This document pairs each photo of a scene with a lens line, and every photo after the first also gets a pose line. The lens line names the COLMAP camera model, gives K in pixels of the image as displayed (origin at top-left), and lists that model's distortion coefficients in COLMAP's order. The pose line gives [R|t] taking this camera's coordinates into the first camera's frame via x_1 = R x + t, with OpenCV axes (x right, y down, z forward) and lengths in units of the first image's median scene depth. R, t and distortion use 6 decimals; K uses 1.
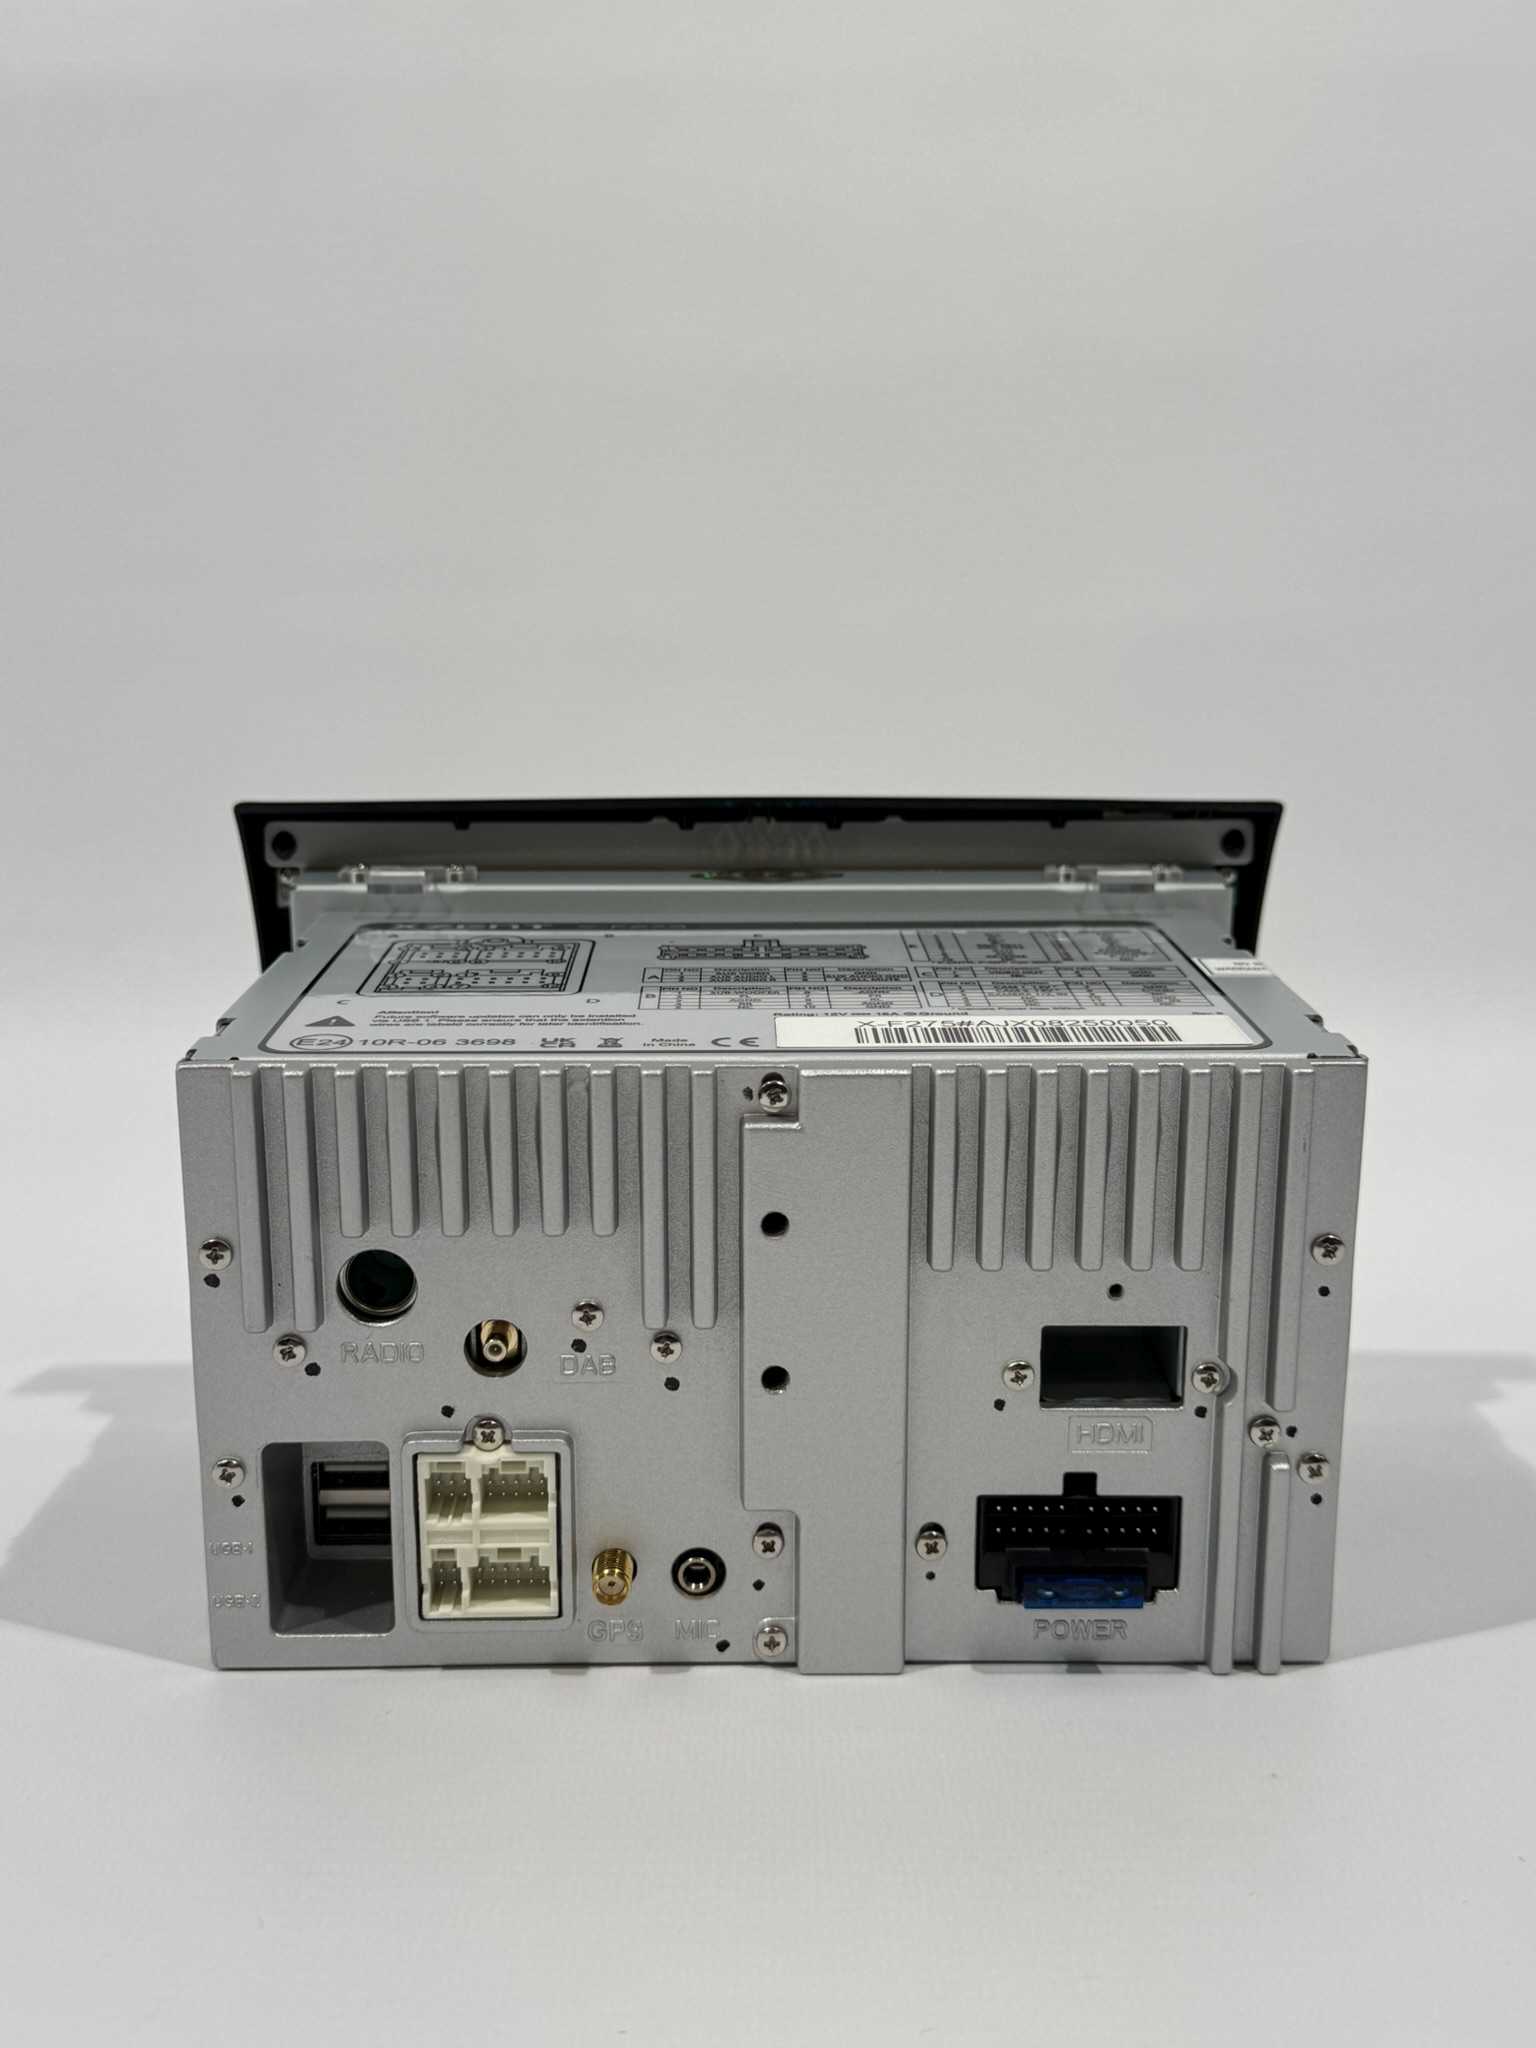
lens RADIAL K [[2195.4, 0, 768.0], [0, 2195.4, 1024.0], [0, 0, 1]] dist [0.152054, 0.000756]
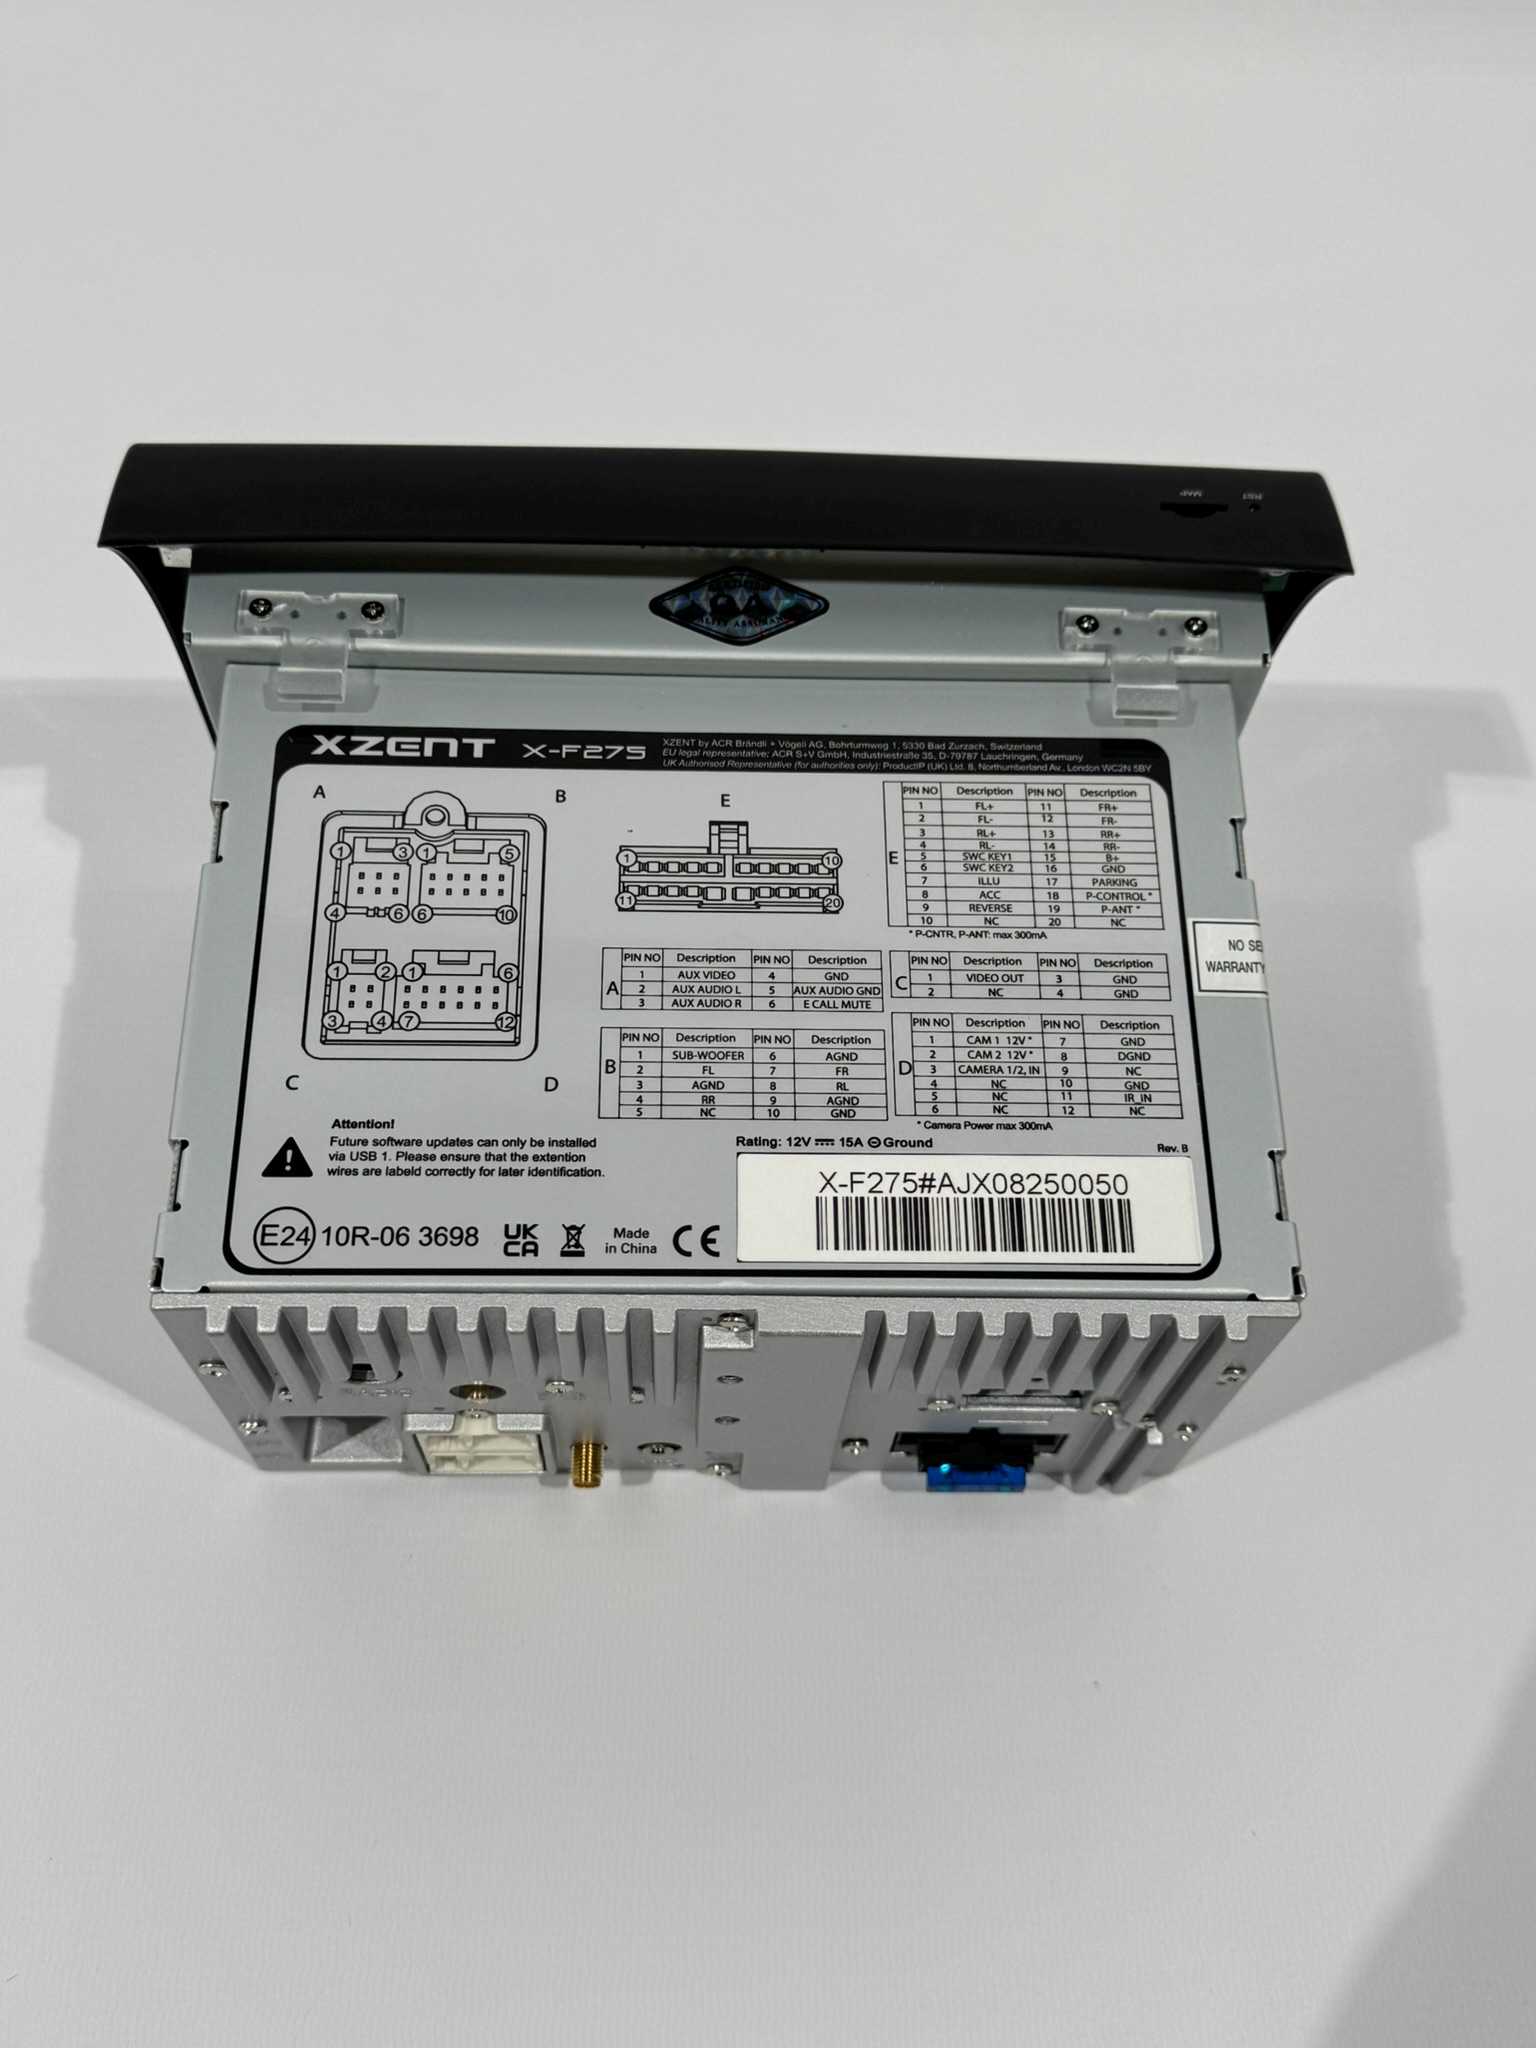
lens RADIAL K [[2195.4, 0, 768.0], [0, 2195.4, 1024.0], [0, 0, 1]] dist [0.152054, 0.000756]
pose [[0.999260, 0.024761, 0.029425, -0.013752], [-0.038457, 0.640333, 0.767134, -0.806539], [0.000153, -0.767698, 0.640811, 0.411339]]
